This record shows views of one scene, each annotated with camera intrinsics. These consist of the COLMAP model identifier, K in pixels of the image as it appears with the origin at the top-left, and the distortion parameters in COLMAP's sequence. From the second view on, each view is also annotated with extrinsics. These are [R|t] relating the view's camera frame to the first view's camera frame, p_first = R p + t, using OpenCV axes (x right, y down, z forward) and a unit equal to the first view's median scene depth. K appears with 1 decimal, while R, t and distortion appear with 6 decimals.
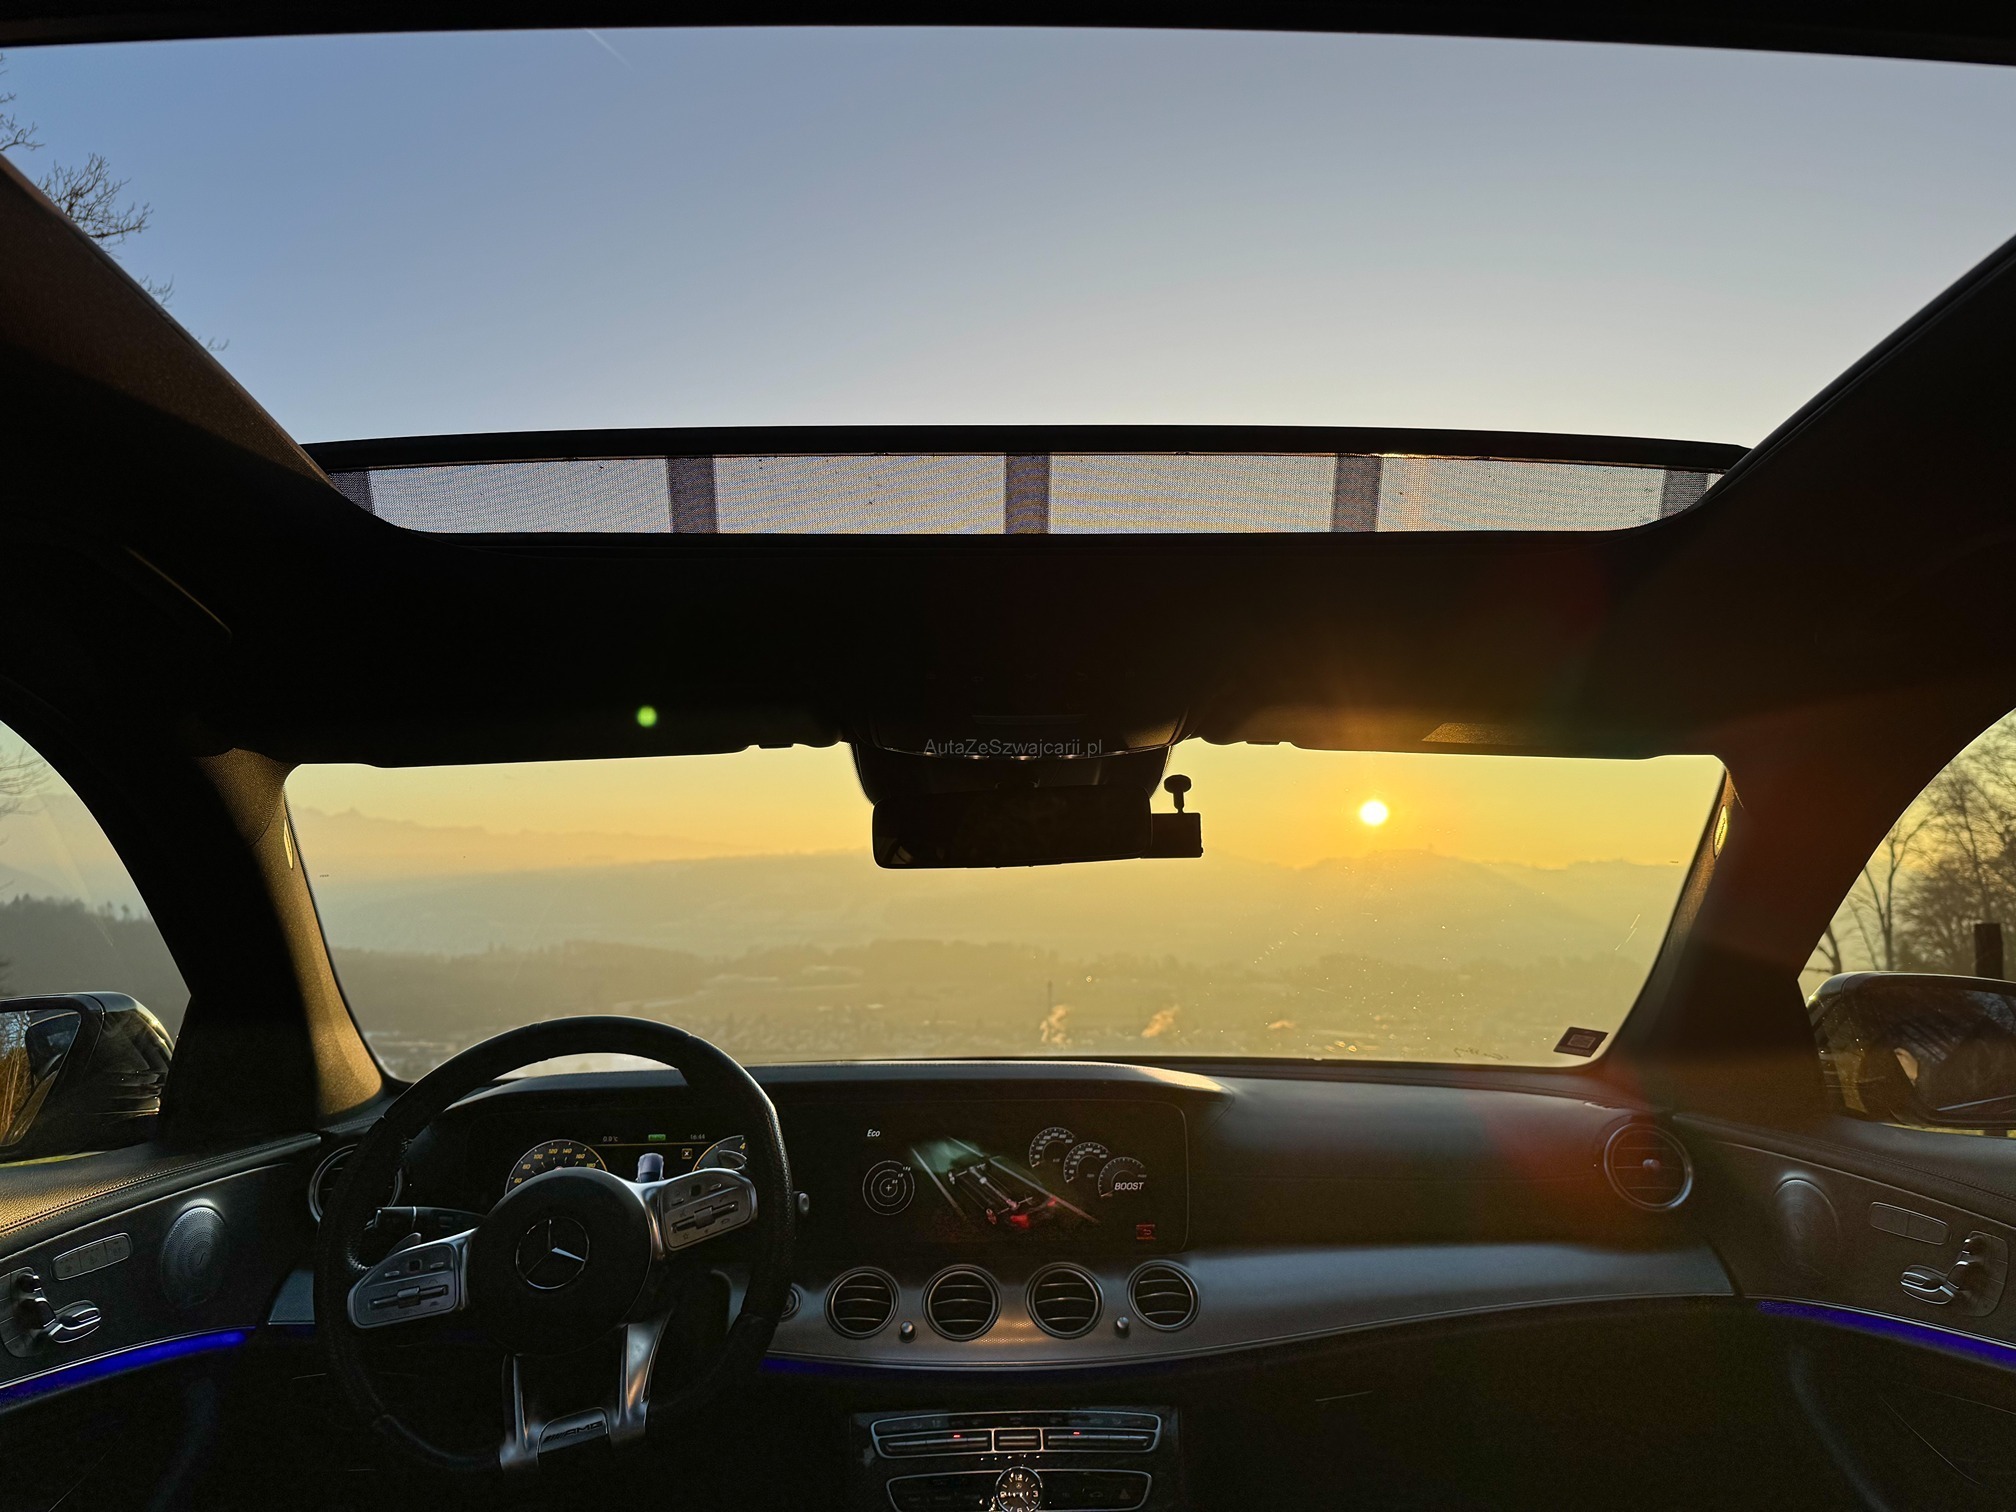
lens RADIAL K [[1518.7, 0, 1008.0], [0, 1518.7, 756.0], [0, 0, 1]] dist [0.047511, -0.001978]
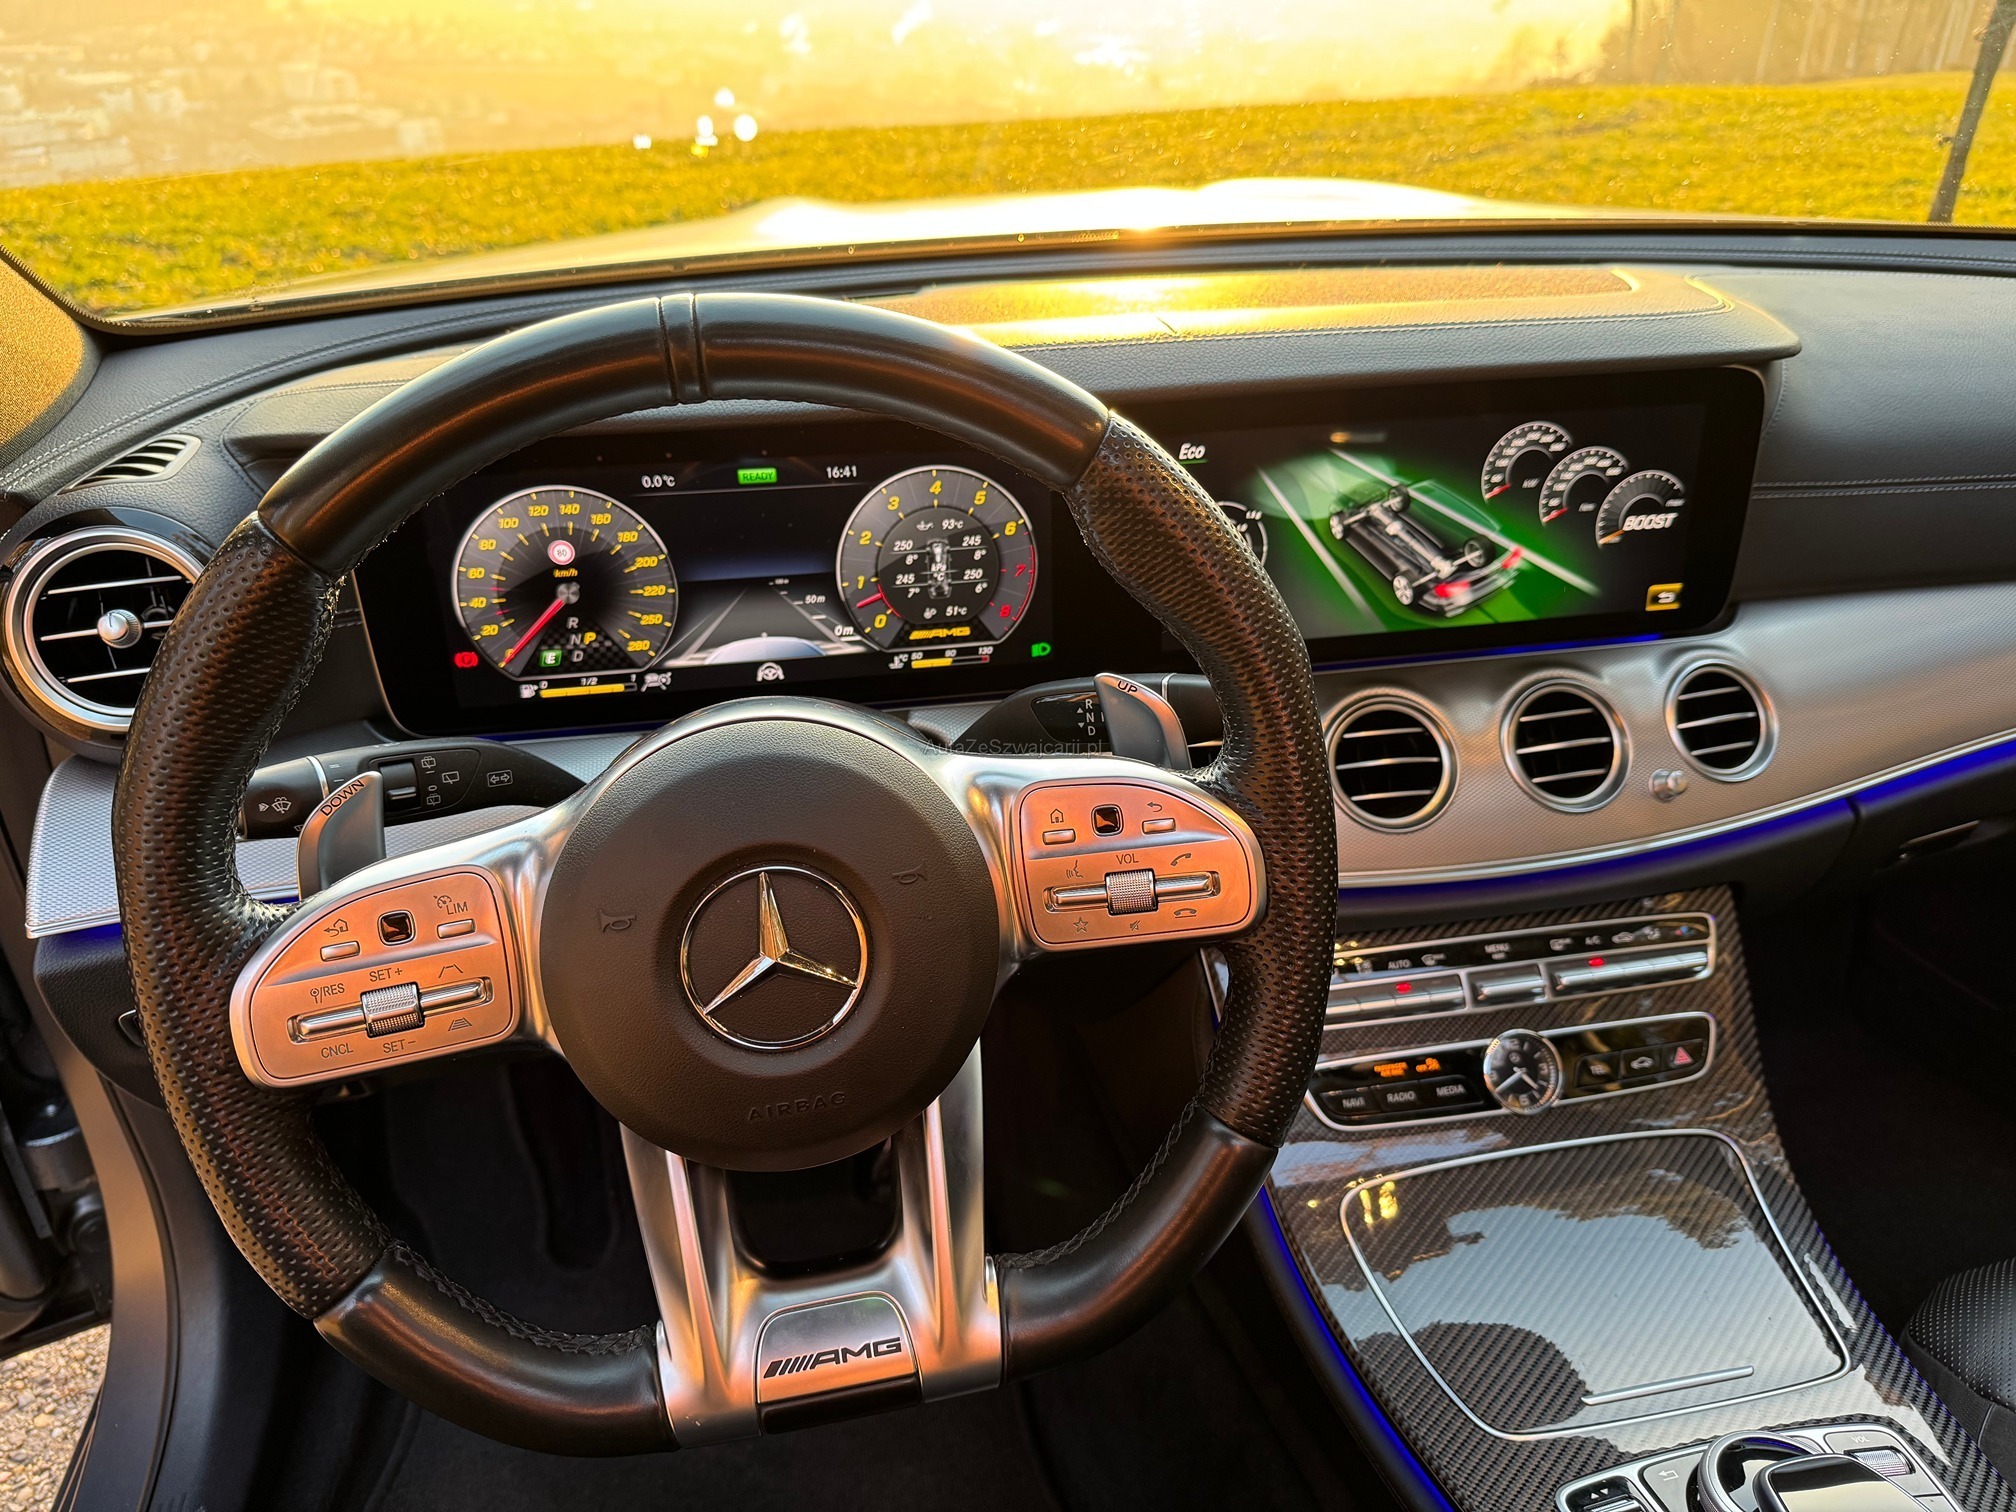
lens RADIAL K [[1518.7, 0, 1008.0], [0, 1518.7, 756.0], [0, 0, 1]] dist [0.047511, -0.001978]
pose [[0.987630, -0.071933, 0.139329, -0.225853], [-0.022990, 0.812536, 0.582458, 0.039457], [-0.155108, -0.578456, 0.800831, 0.554144]]
